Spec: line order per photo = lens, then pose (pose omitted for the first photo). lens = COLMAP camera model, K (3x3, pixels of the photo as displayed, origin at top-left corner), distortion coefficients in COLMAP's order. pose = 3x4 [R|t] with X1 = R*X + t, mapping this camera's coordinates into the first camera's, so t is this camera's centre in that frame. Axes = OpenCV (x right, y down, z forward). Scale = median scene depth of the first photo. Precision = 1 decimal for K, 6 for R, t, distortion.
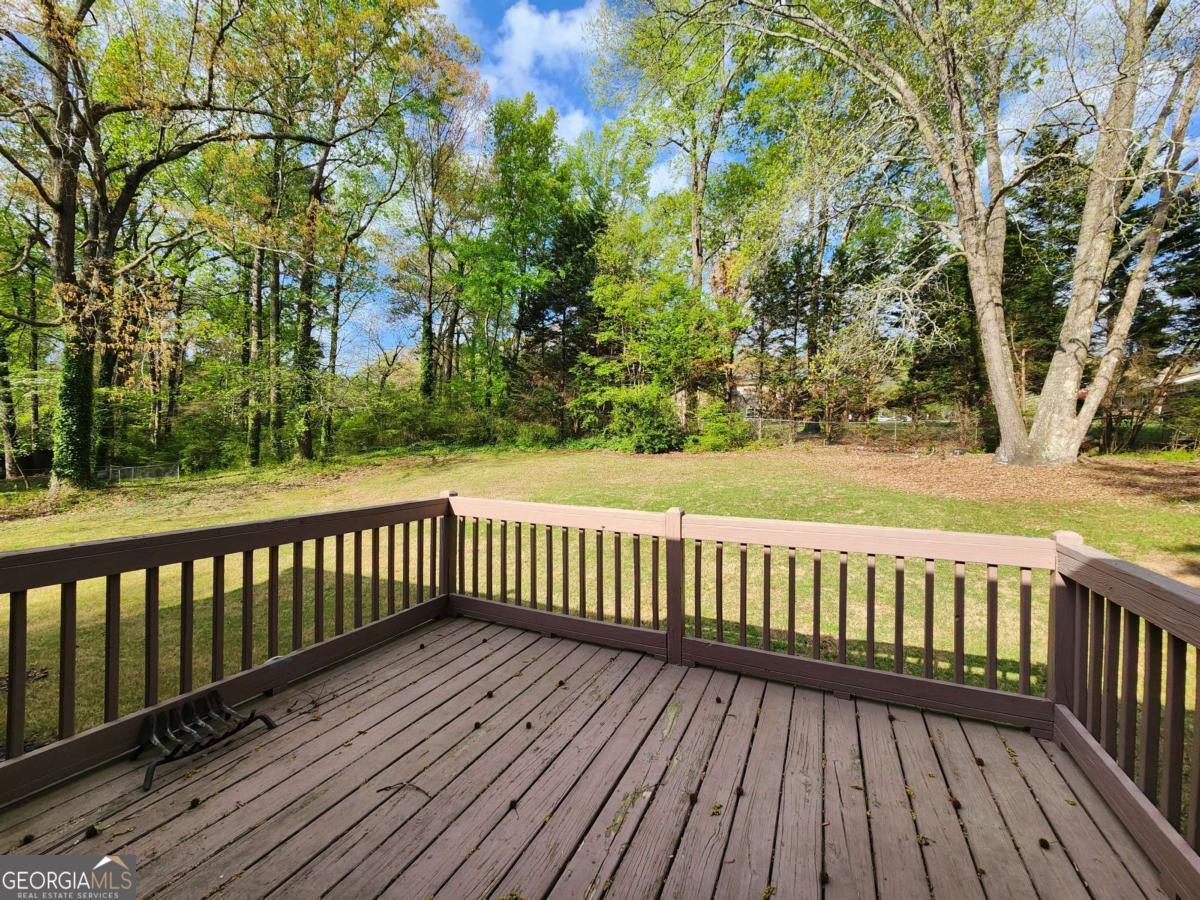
lens RADIAL K [[487.2, 0, 595.5], [0, 487.2, 447.8], [0, 0, 1]] dist [0.000771, -0.003621]
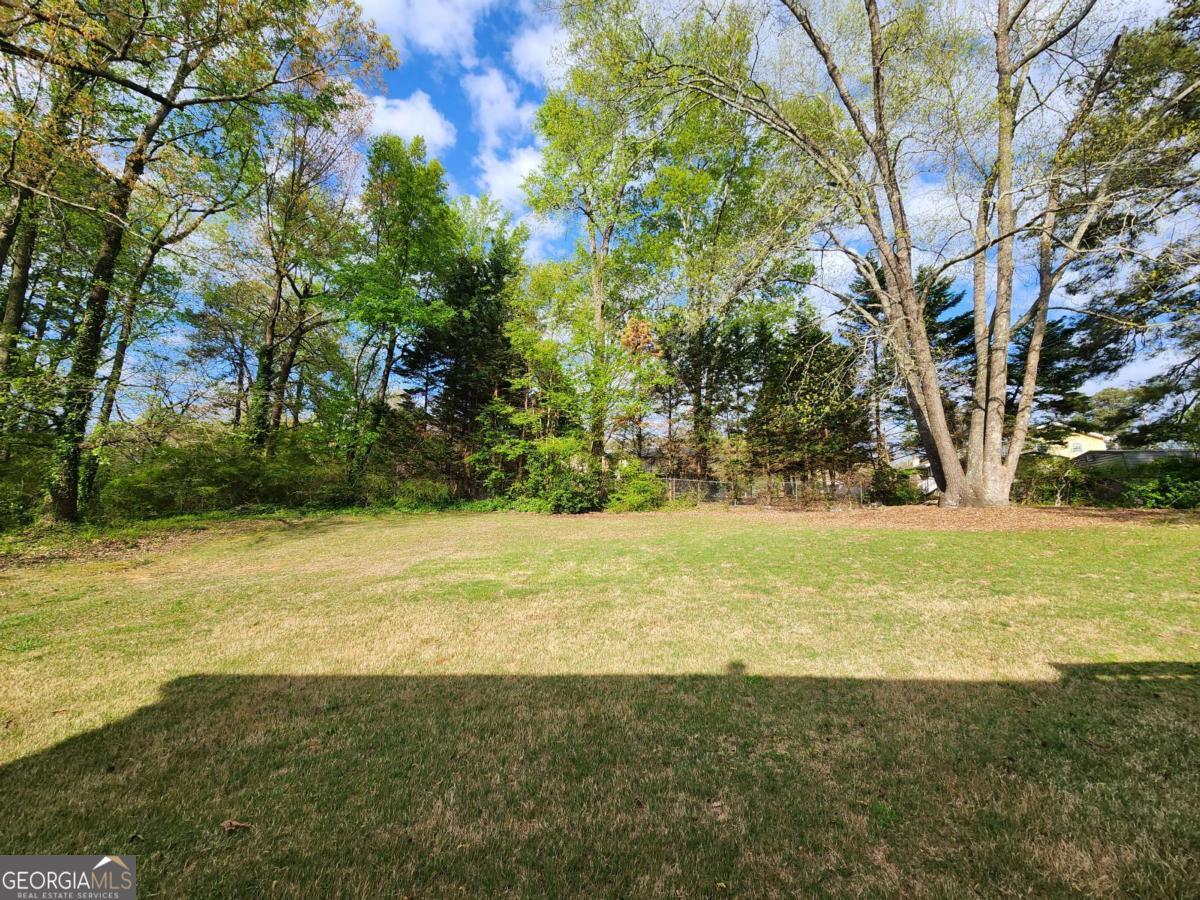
lens RADIAL K [[487.2, 0, 602.3], [0, 487.2, 450.1], [0, 0, 1]] dist [0.000771, -0.003621]
pose [[0.935751, 0.044816, 0.349801, -0.146421], [0.011444, 0.987511, -0.157131, 0.036901], [-0.352475, 0.151039, 0.923552, 0.128060]]
